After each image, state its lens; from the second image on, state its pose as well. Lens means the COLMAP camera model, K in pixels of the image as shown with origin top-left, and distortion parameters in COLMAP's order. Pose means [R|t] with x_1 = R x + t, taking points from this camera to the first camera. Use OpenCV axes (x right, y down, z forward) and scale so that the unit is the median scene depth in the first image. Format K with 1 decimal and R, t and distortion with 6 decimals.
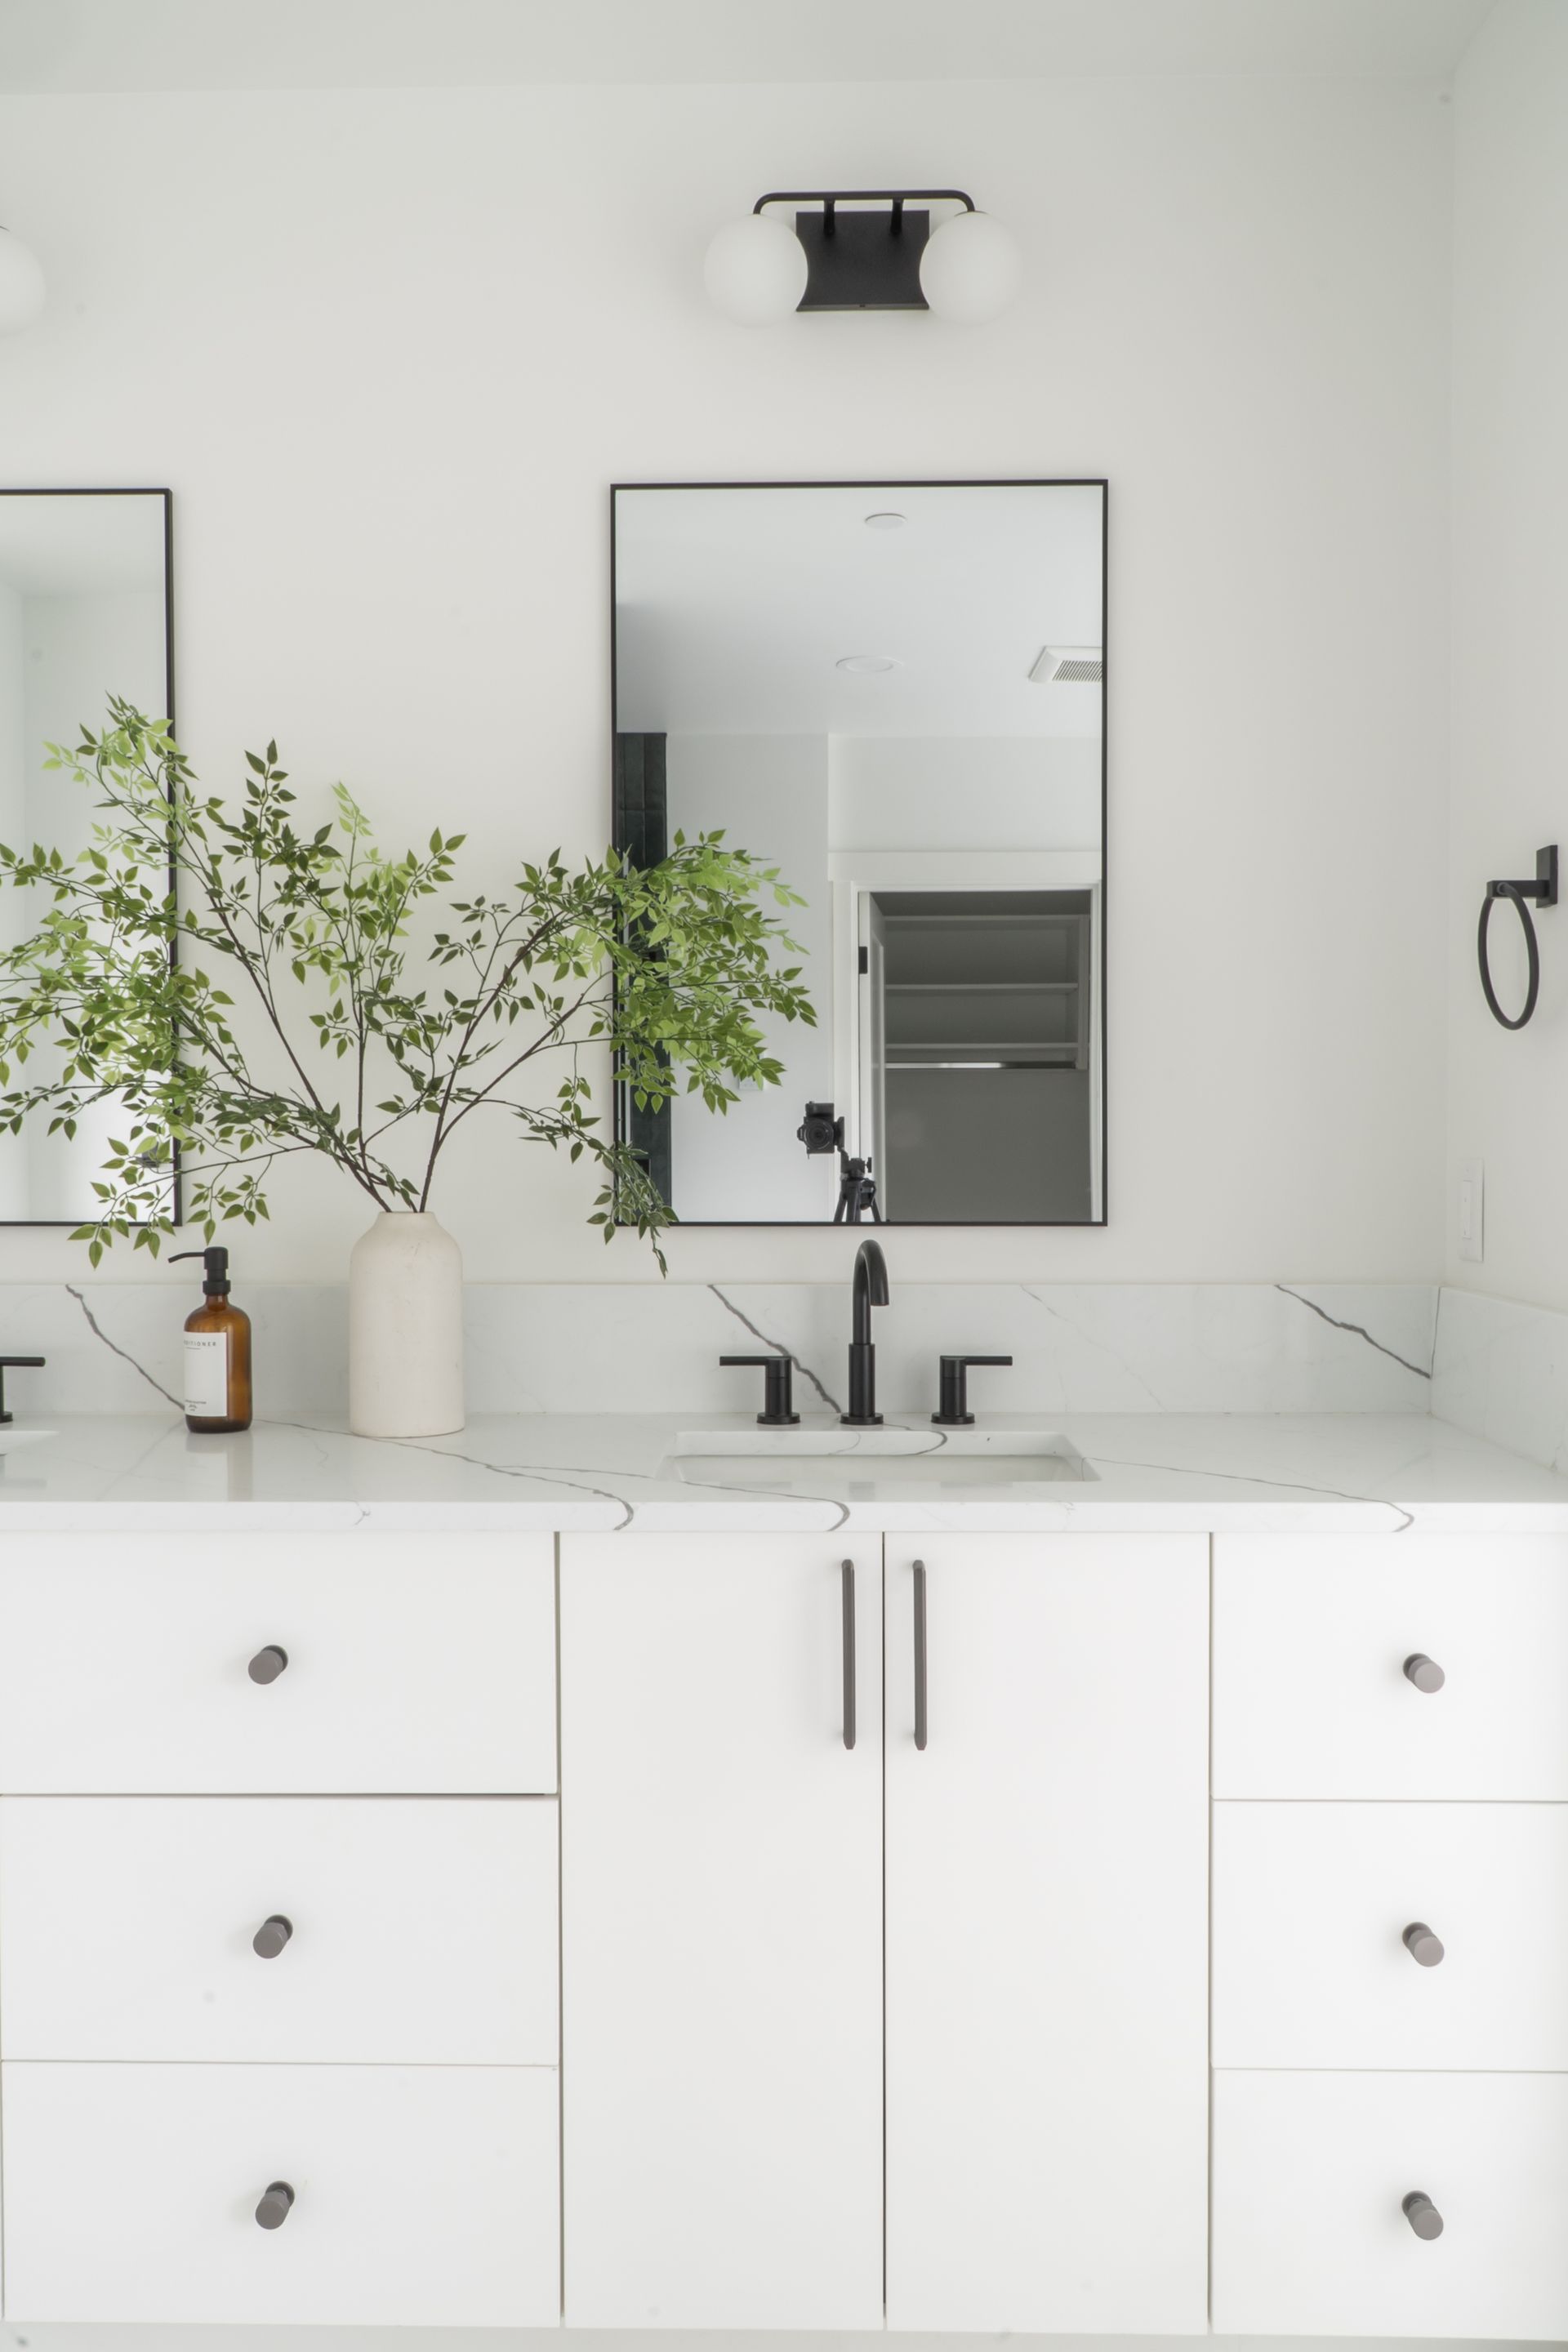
lens RADIAL K [[1909.8, 0, 766.9], [0, 1909.8, 1181.2], [0, 0, 1]] dist [0.007421, 0.006336]
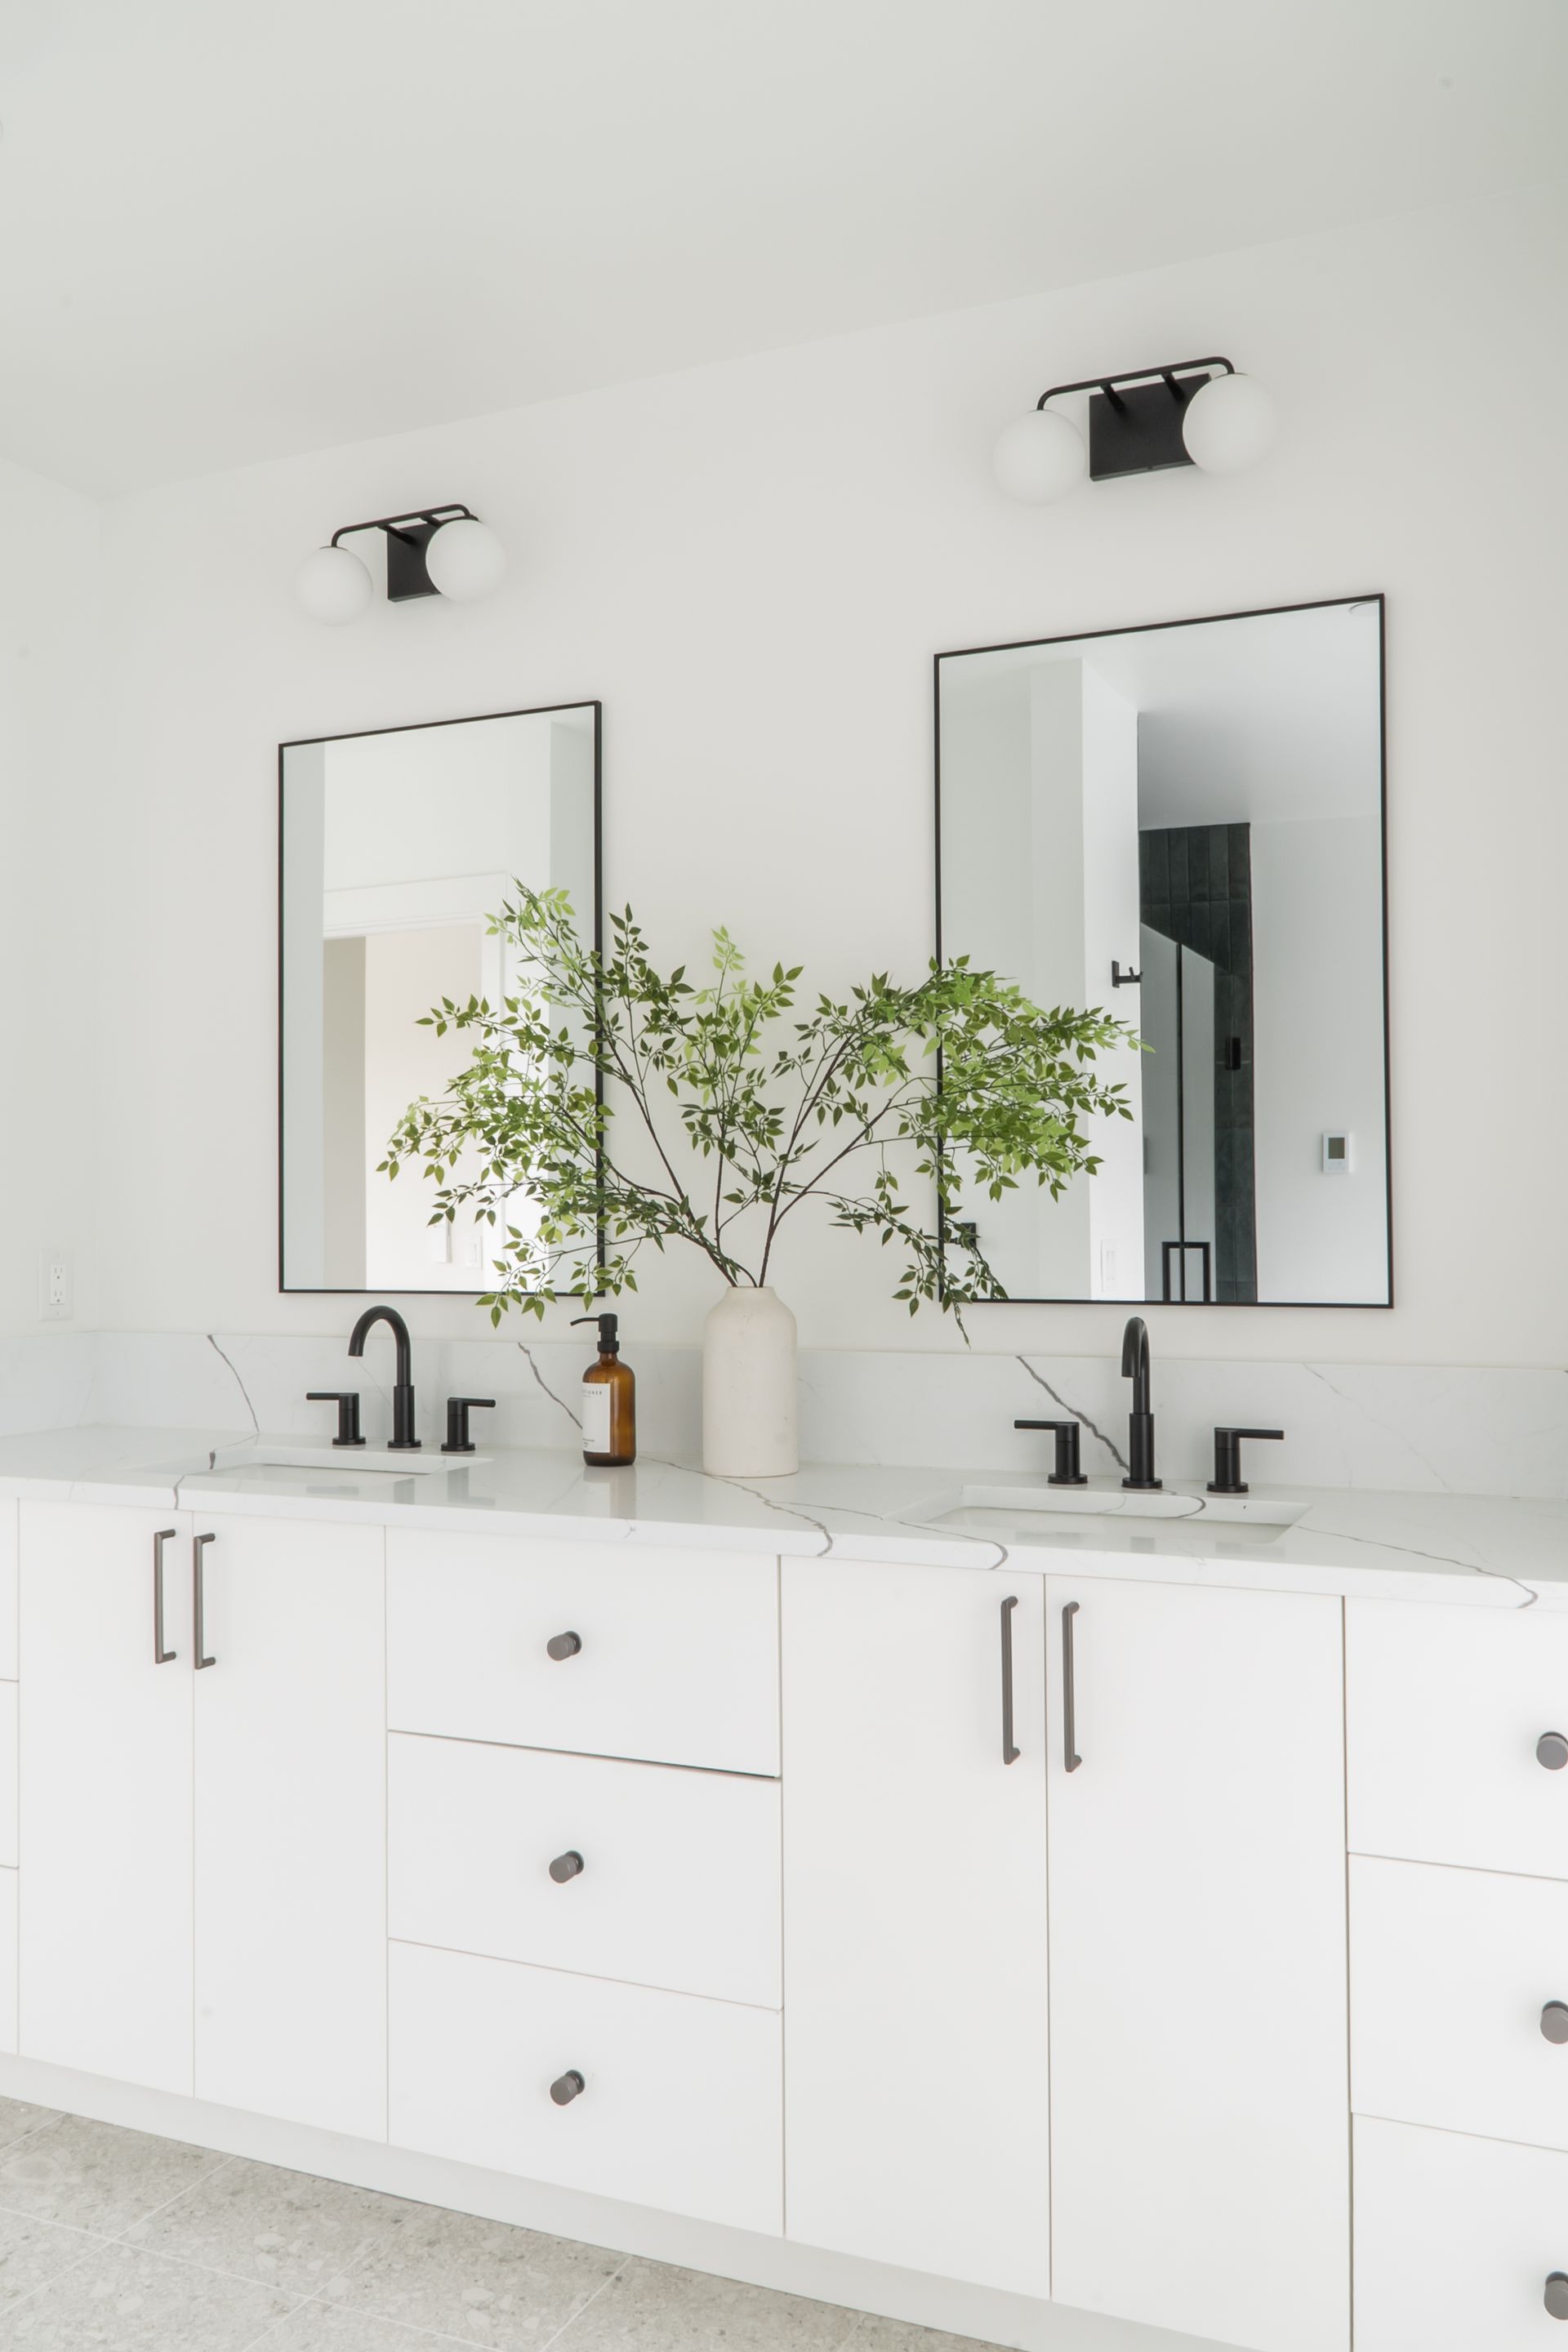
lens RADIAL K [[1909.8, 0, 766.9], [0, 1909.8, 1187.3], [0, 0, 1]] dist [0.007421, 0.006336]
pose [[0.919275, -0.009364, -0.393504, 0.288222], [-0.006111, 0.999257, -0.038055, -0.000473], [0.393568, 0.037388, 0.918535, -0.086745]]
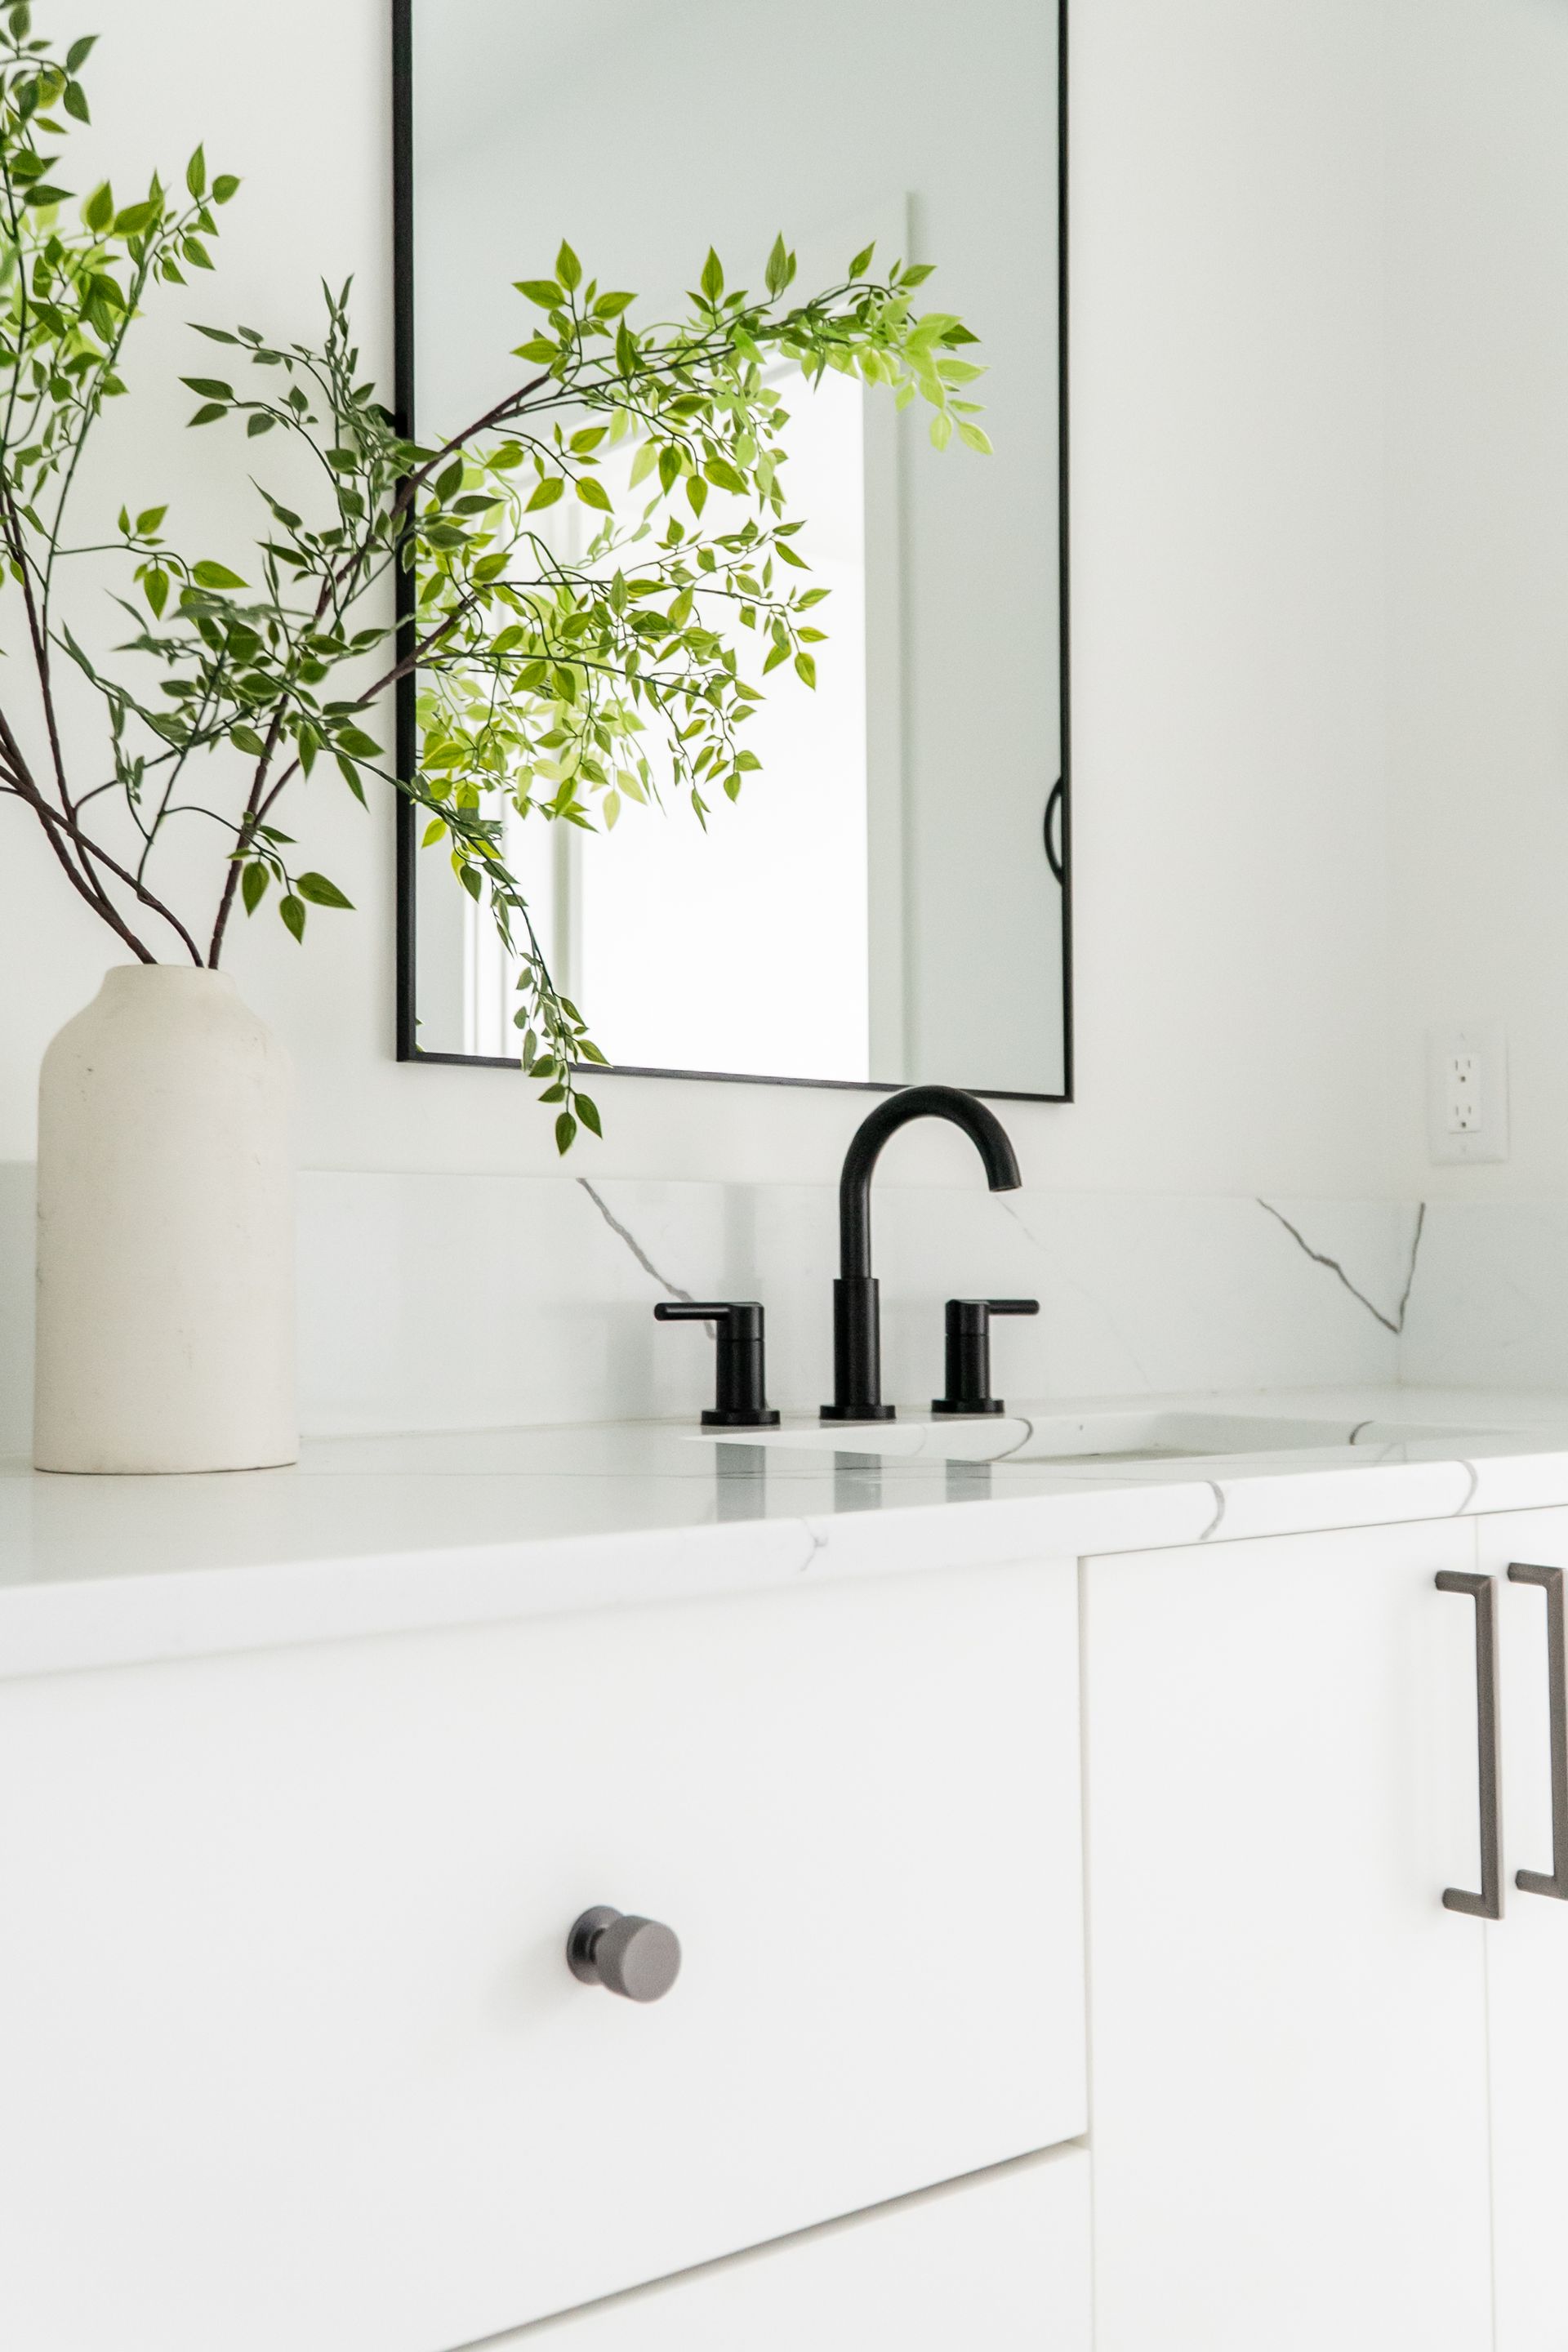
lens RADIAL K [[2537.6, 0, 801.9], [0, 2537.6, 1155.0], [0, 0, 1]] dist [0.073592, 0.000000]
pose [[0.735590, 0.033099, 0.676618, -0.480043], [0.017436, 0.997550, -0.067754, 0.101536], [-0.677202, 0.061637, 0.733211, 0.469812]]
